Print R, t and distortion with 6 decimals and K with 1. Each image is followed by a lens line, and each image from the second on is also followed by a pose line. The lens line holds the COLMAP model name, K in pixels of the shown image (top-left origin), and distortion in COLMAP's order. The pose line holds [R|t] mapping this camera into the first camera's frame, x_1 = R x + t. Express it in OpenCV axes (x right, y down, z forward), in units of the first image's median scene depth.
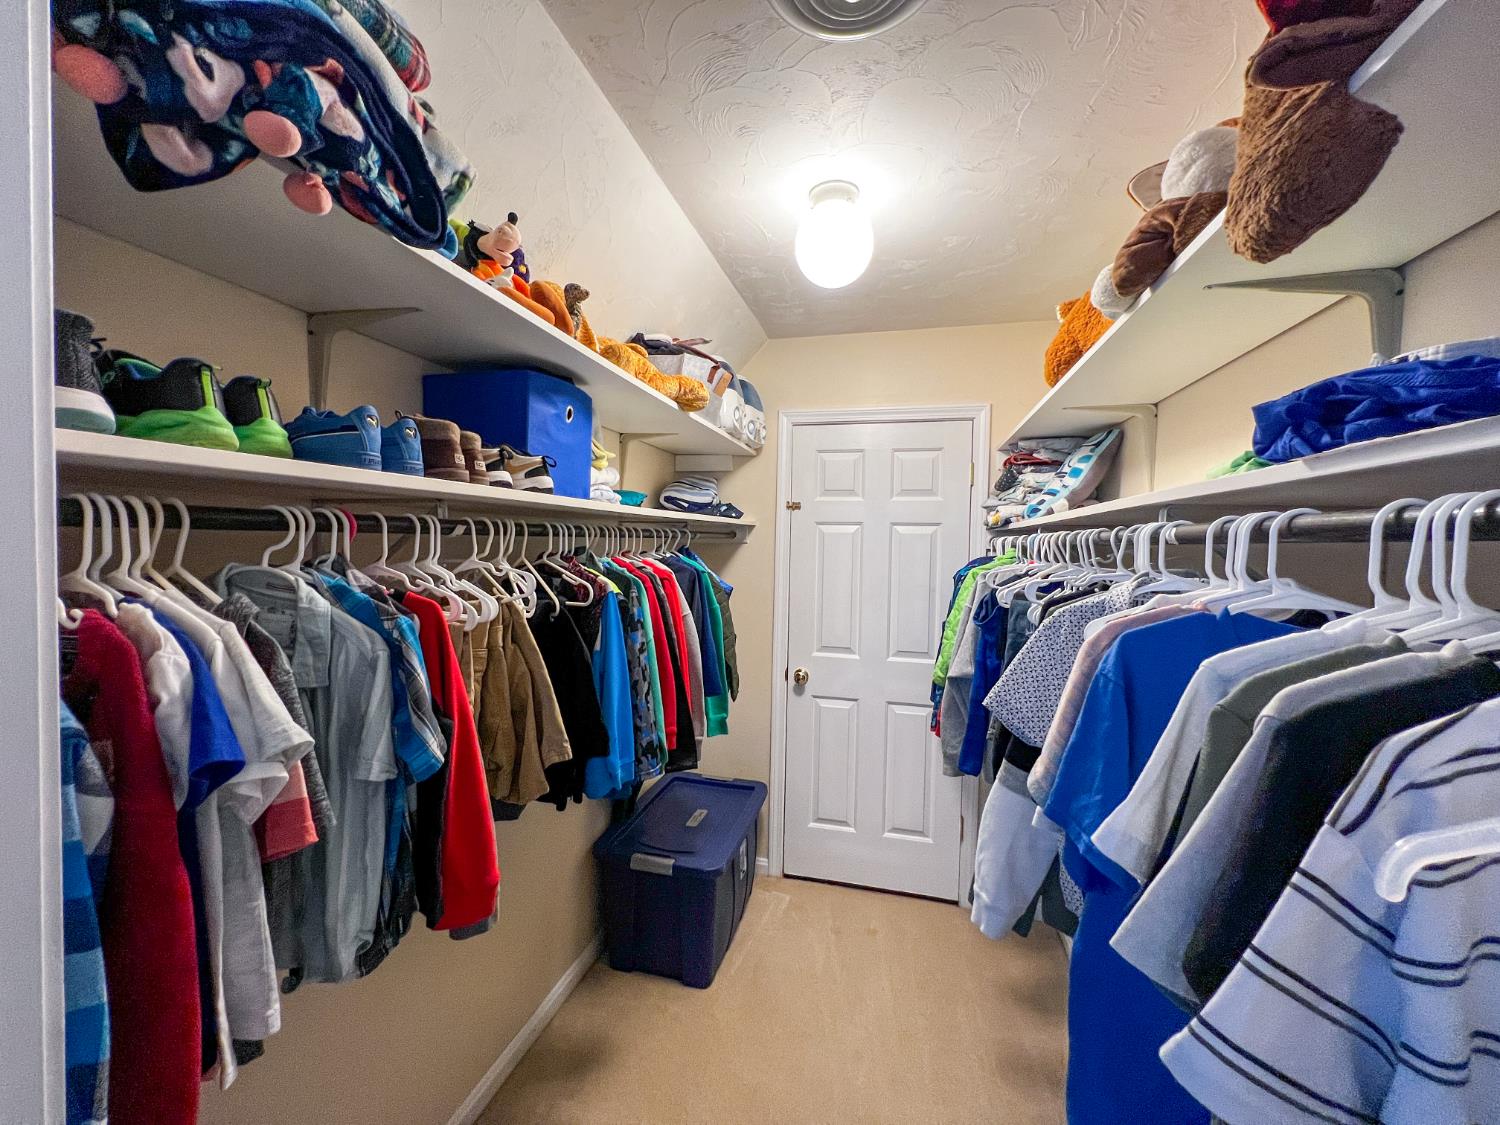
lens RADIAL K [[597.0, 0, 748.3], [0, 597.0, 564.0], [0, 0, 1]] dist [-0.002428, -0.000040]
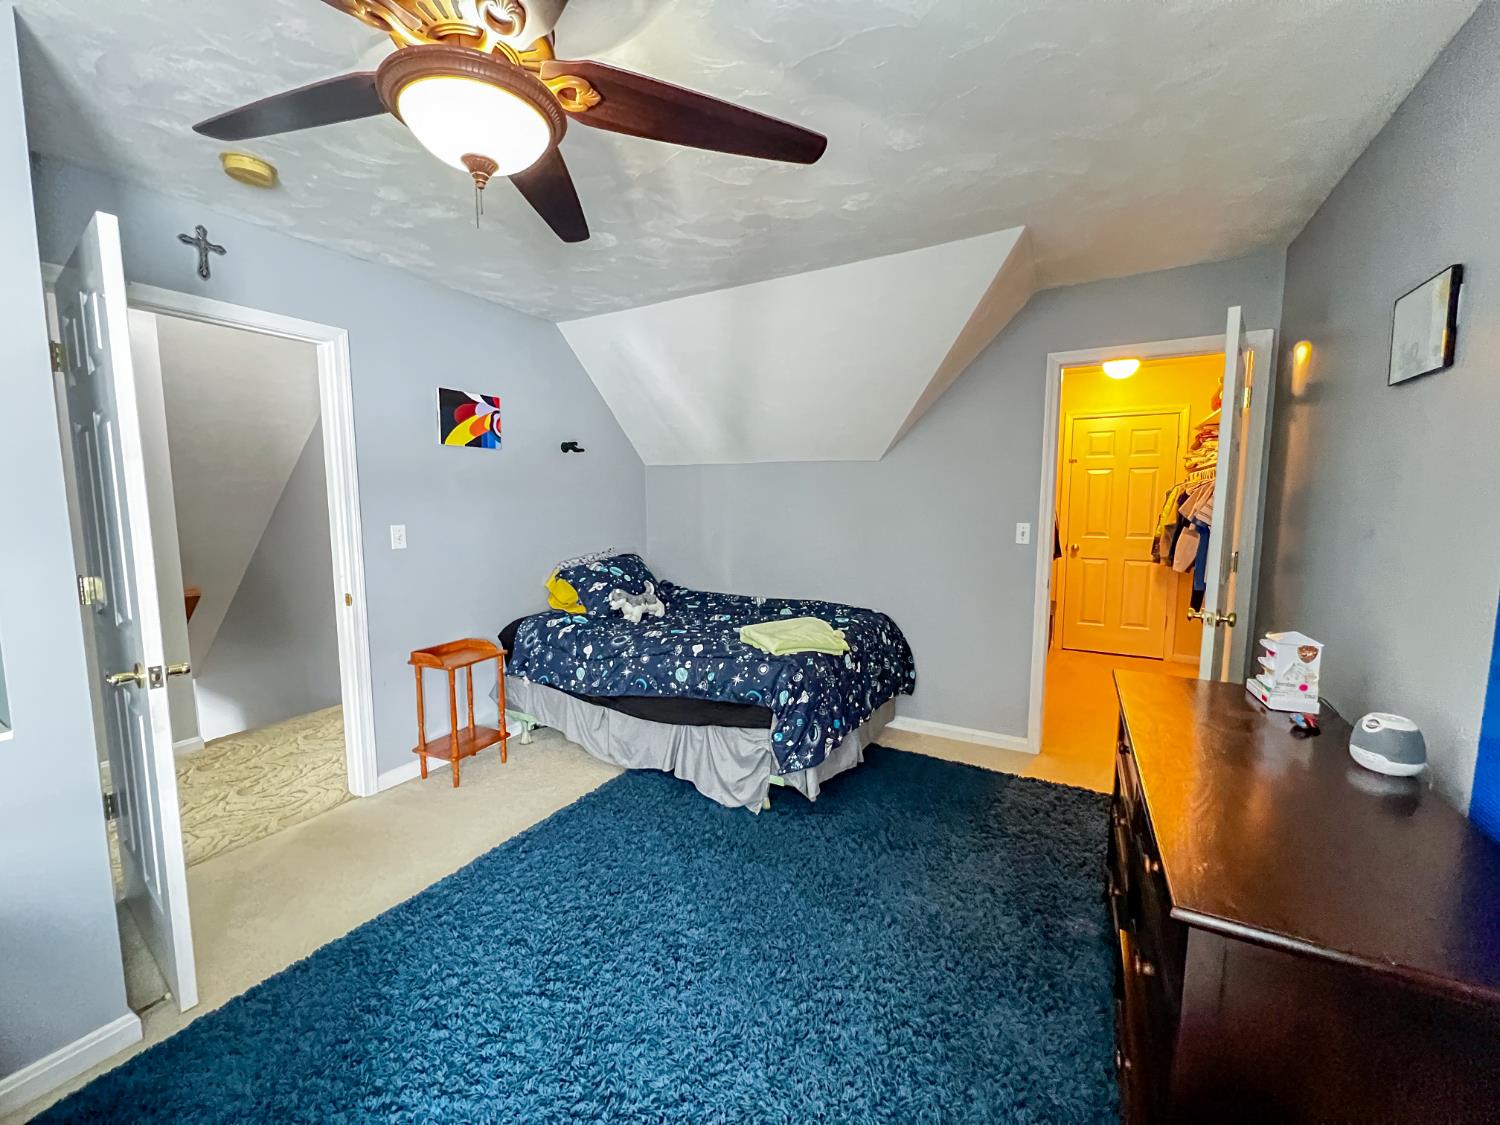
lens RADIAL K [[597.0, 0, 749.3], [0, 597.0, 560.6], [0, 0, 1]] dist [-0.002428, -0.000040]
pose [[0.966561, 0.006113, -0.256363, -0.513332], [0.010080, 0.998037, 0.061803, 0.112266], [0.256238, -0.062321, 0.964603, -1.357409]]
